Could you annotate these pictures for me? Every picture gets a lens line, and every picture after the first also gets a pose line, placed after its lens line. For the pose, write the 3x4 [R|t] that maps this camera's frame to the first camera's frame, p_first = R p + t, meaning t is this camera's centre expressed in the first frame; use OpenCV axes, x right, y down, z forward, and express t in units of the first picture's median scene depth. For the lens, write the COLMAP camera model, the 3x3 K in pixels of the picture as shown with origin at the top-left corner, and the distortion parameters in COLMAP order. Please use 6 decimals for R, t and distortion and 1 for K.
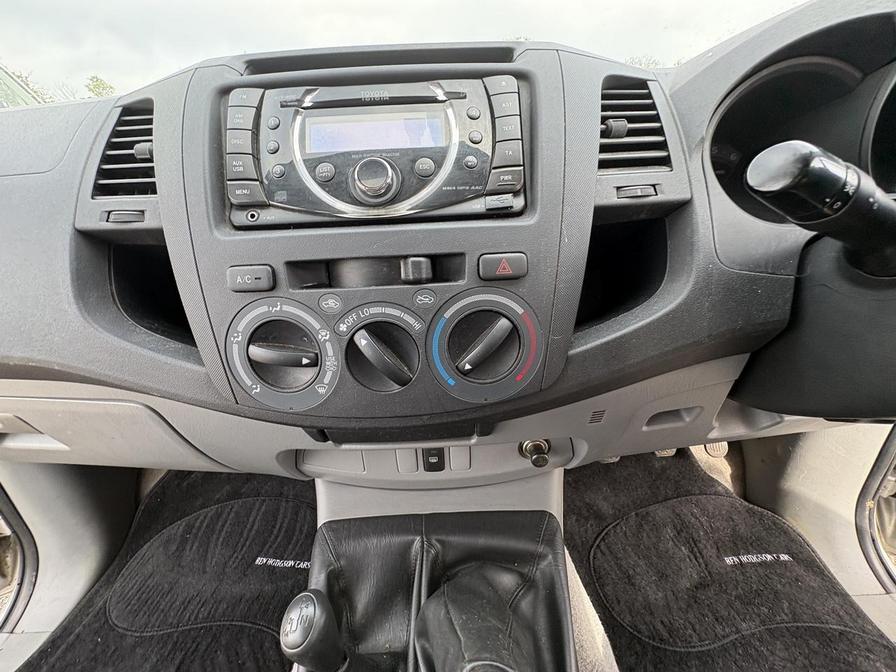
lens RADIAL K [[358.3, 0, 451.2], [0, 358.3, 334.3], [0, 0, 1]] dist [0.002169, -0.000059]
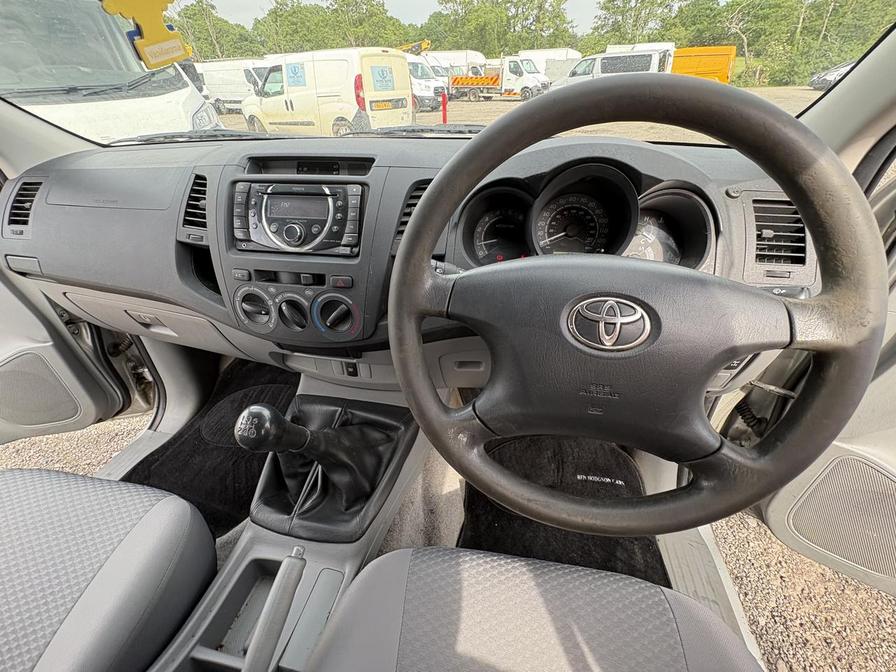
lens RADIAL K [[358.3, 0, 449.8], [0, 358.3, 333.7], [0, 0, 1]] dist [0.002169, -0.000059]
pose [[0.977555, 0.136199, -0.160735, 1.073261], [-0.107169, 0.978322, 0.177204, -0.306577], [0.181386, -0.156001, 0.970960, -0.967313]]
